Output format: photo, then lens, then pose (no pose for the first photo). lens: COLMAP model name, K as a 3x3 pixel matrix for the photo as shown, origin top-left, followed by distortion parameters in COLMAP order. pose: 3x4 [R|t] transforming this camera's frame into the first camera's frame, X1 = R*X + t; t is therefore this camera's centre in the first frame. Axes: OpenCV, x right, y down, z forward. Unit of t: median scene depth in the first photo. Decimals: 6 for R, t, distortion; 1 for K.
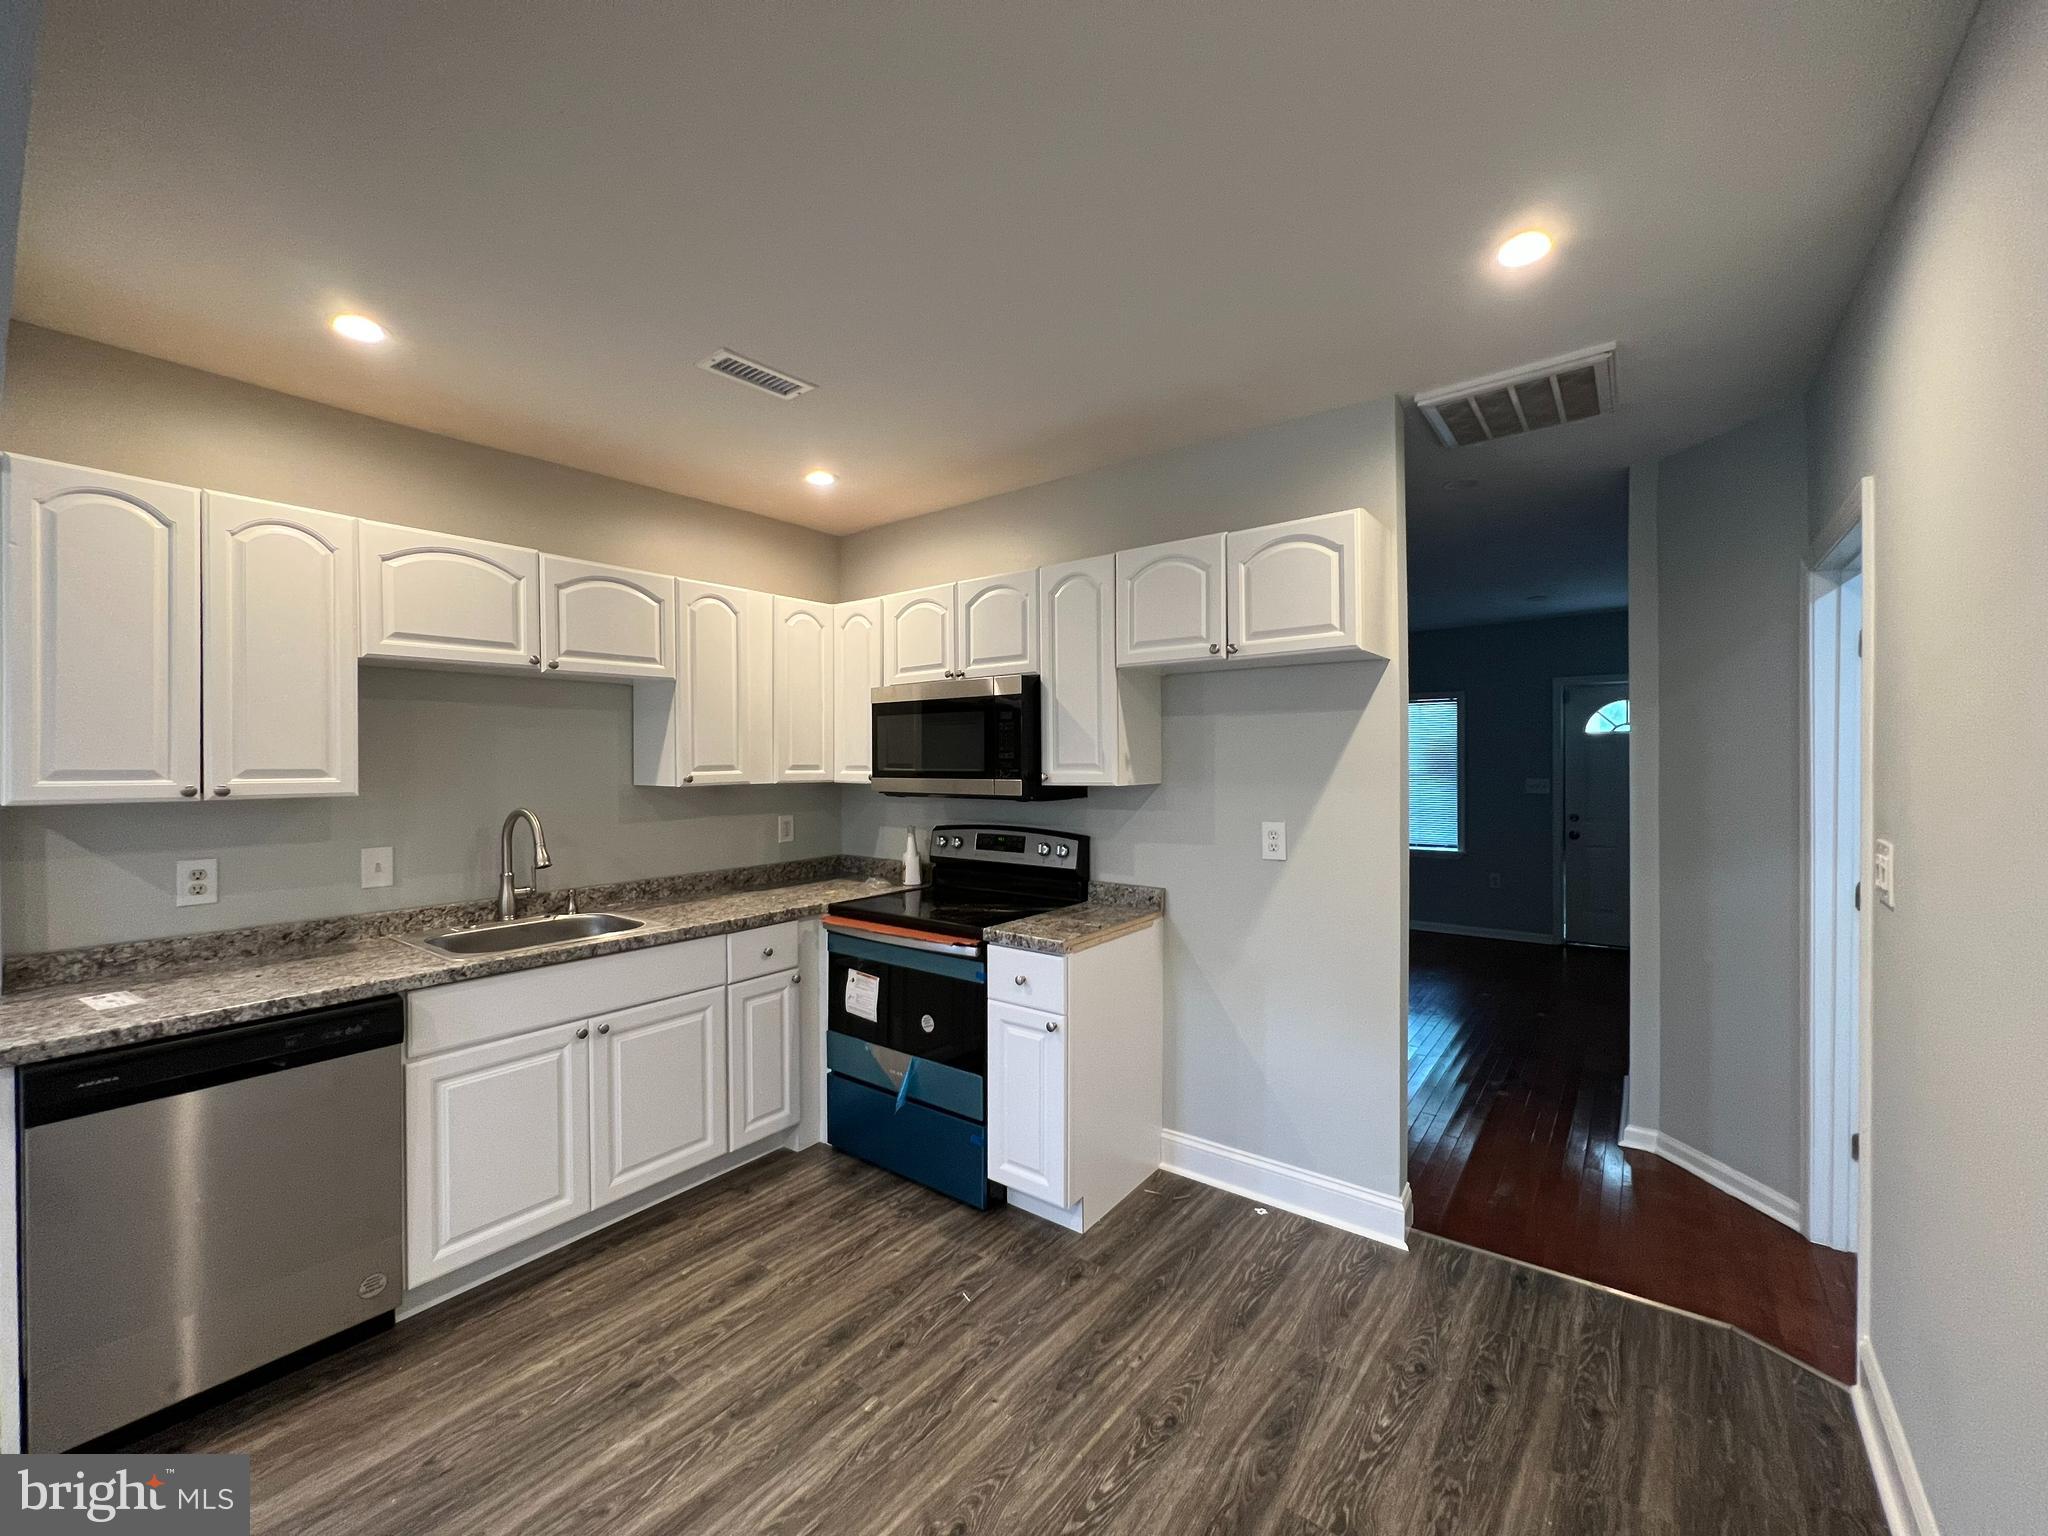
lens RADIAL K [[822.1, 0, 1010.8], [0, 822.1, 770.1], [0, 0, 1]] dist [-0.001621, 0.000245]
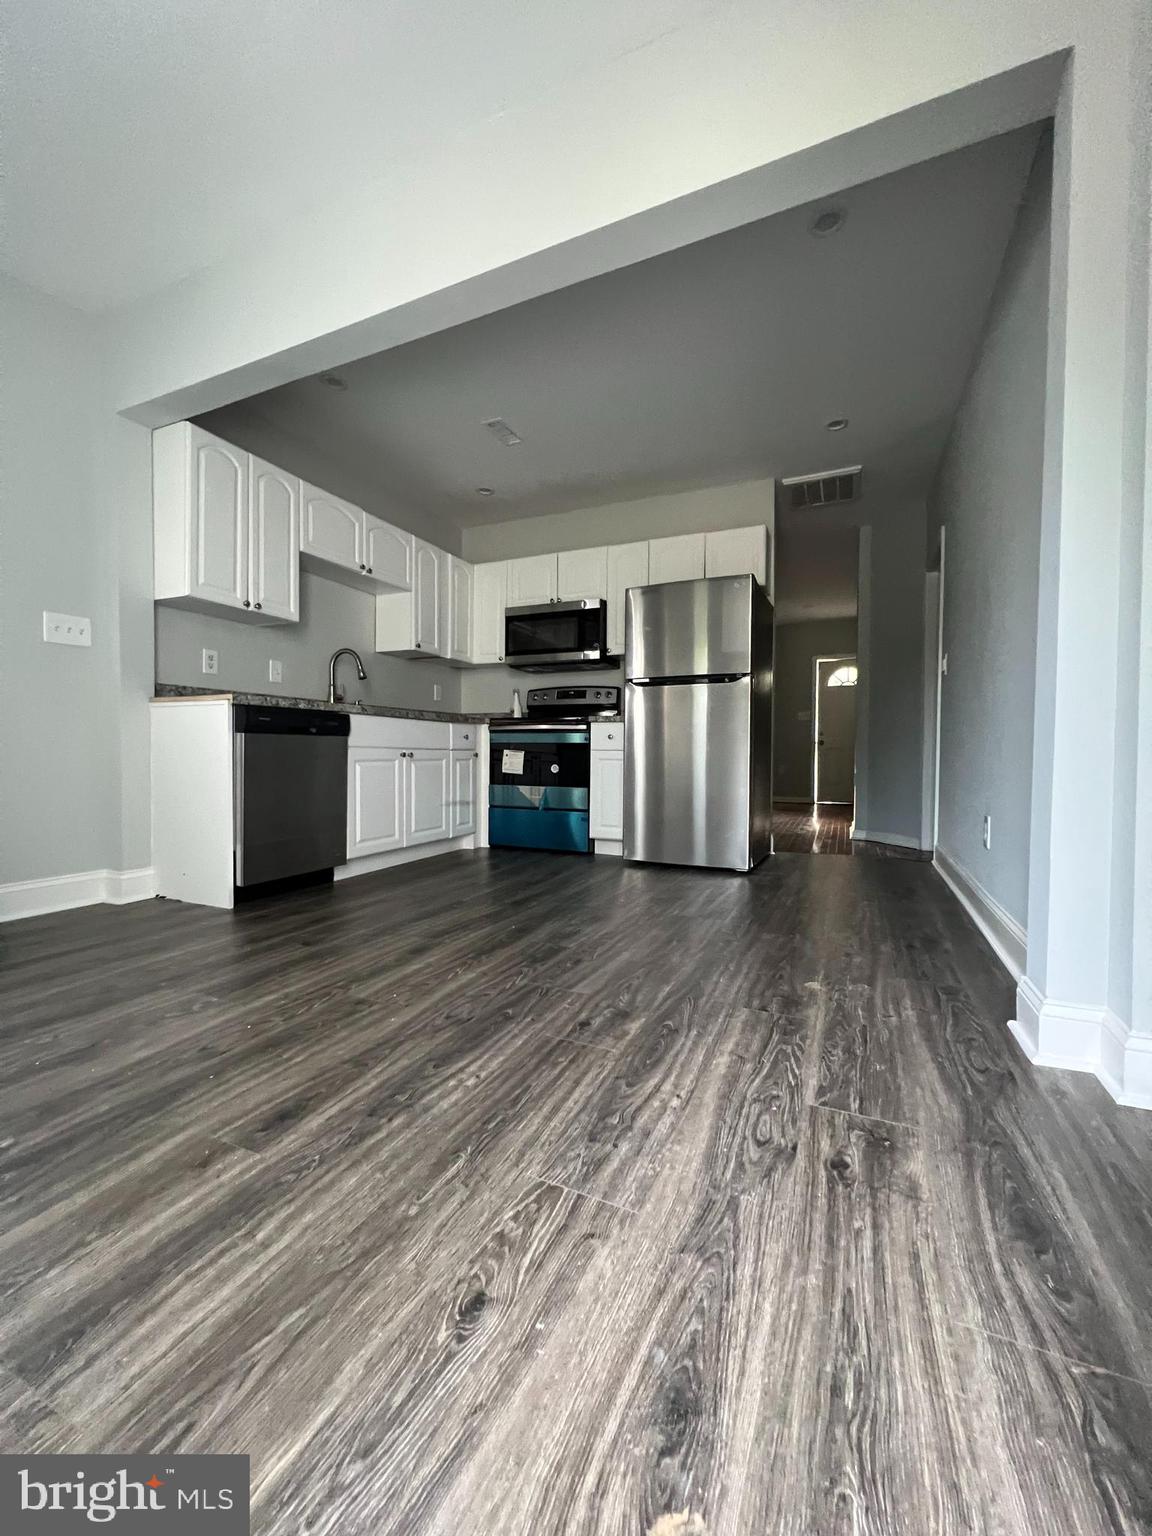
lens RADIAL K [[616.6, 0, 575.7], [0, 616.6, 767.9], [0, 0, 1]] dist [-0.001621, 0.000245]
pose [[0.971400, 0.004619, 0.237404, -0.443743], [-0.008212, 0.999866, 0.014151, 0.309967], [-0.237306, -0.015696, 0.971308, -0.510815]]
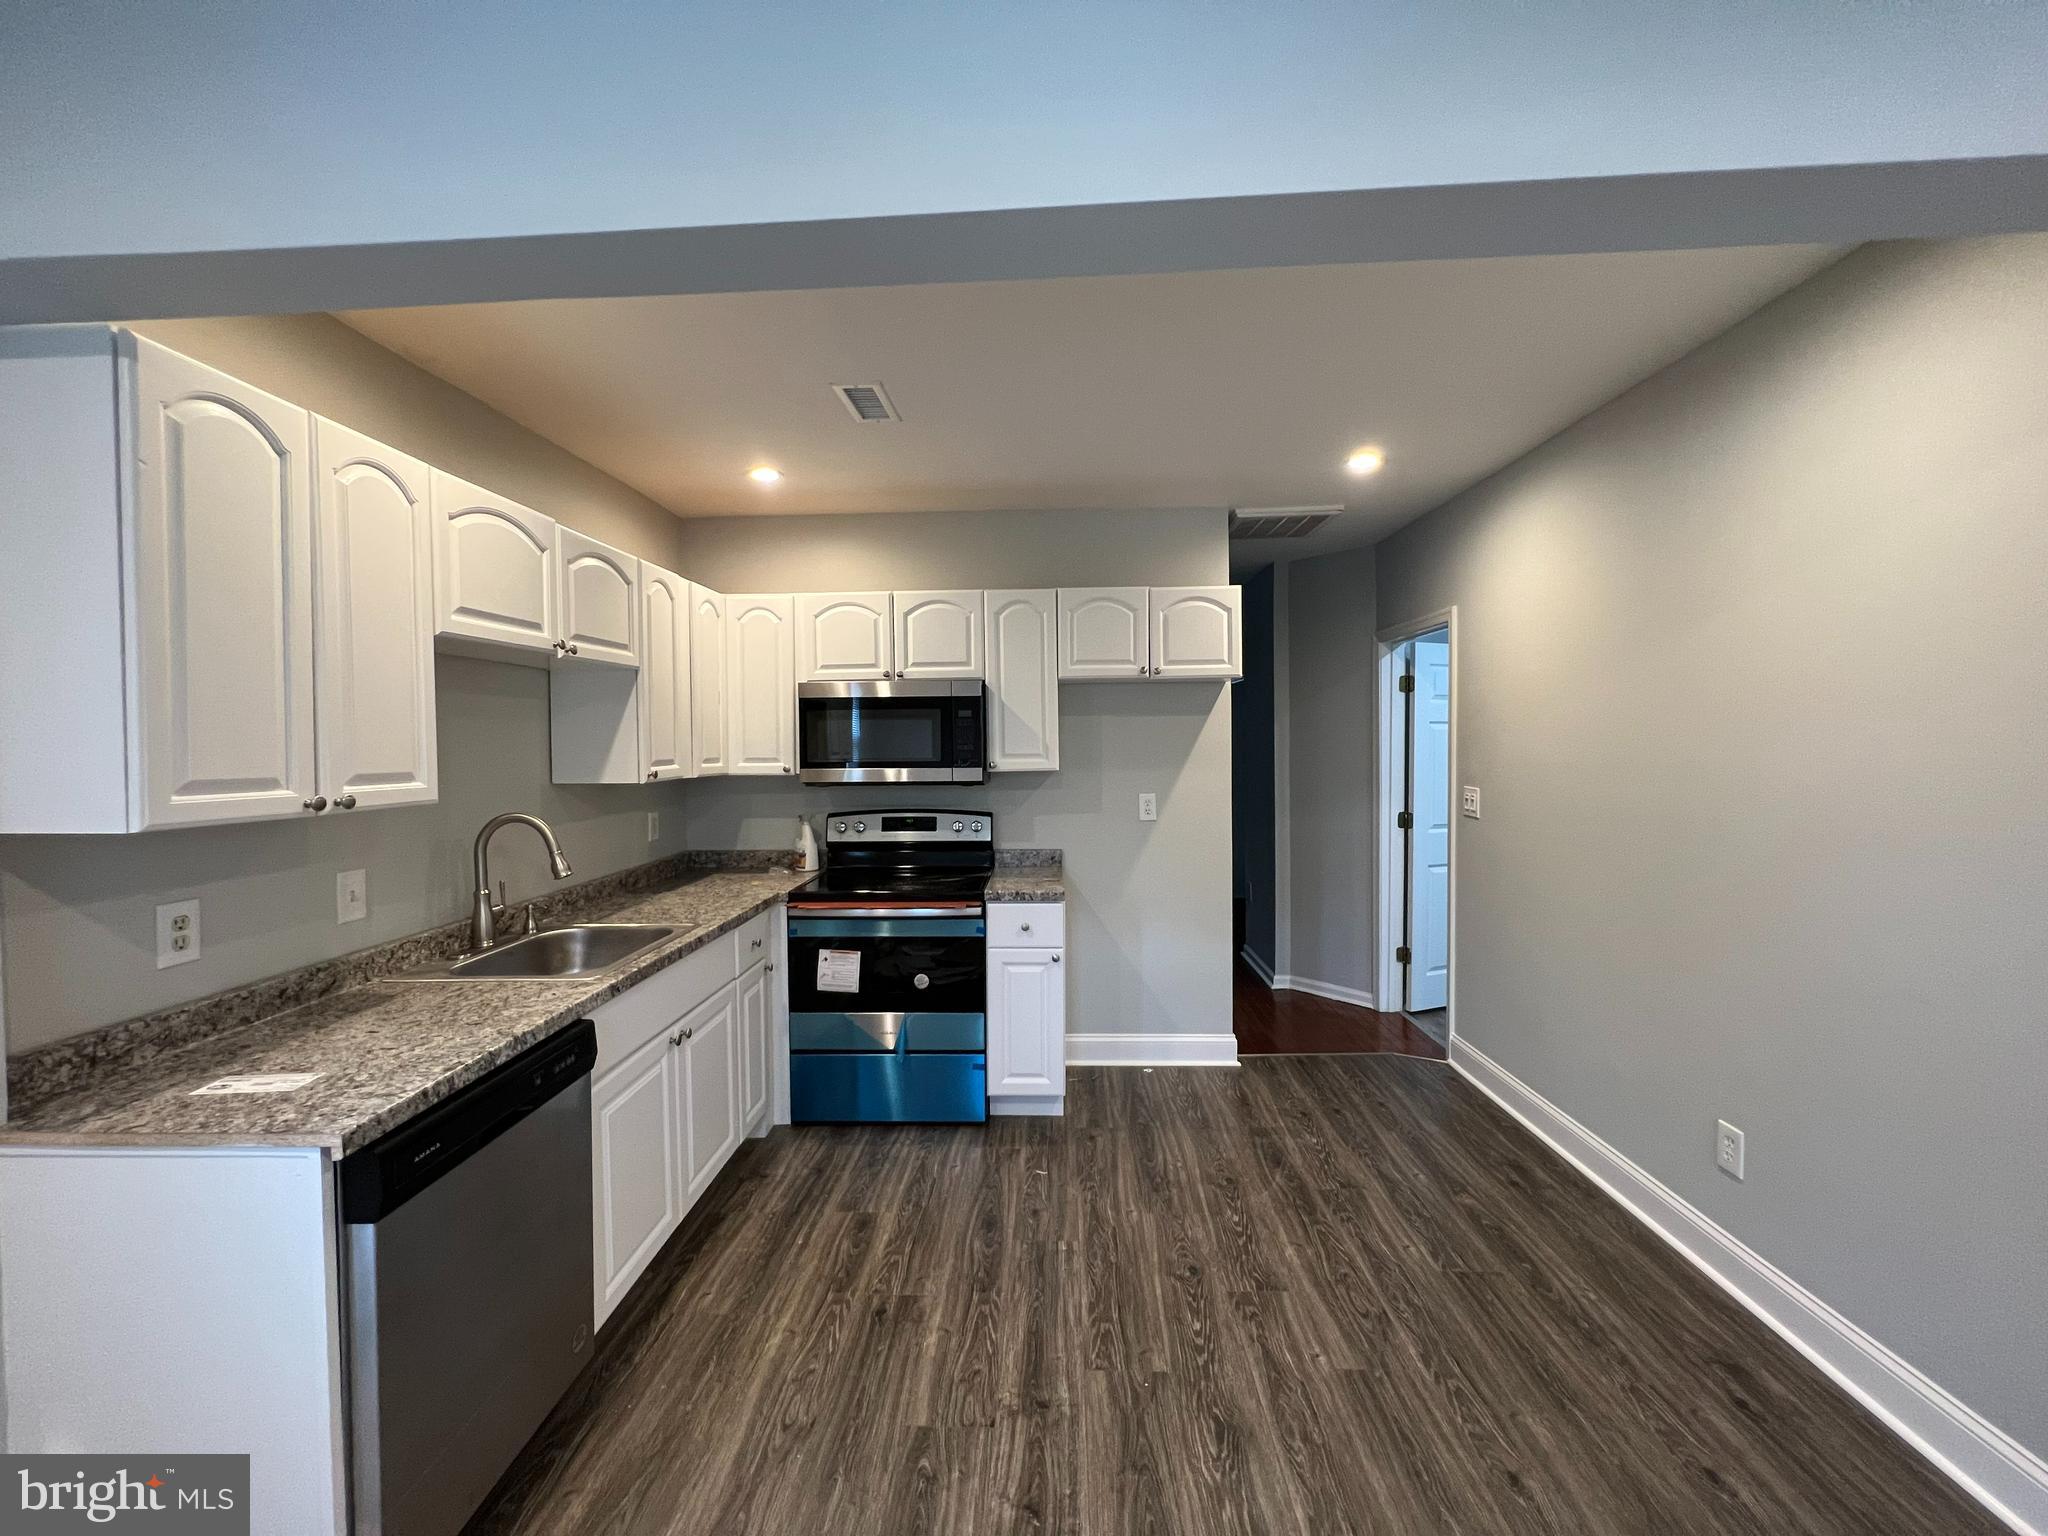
lens RADIAL K [[822.1, 0, 1026.0], [0, 822.1, 769.4], [0, 0, 1]] dist [-0.001621, 0.000245]
pose [[0.812326, -0.023320, 0.582737, -0.701074], [0.013719, 0.999688, 0.020881, -0.010534], [-0.583042, -0.008967, 0.812393, -0.016443]]
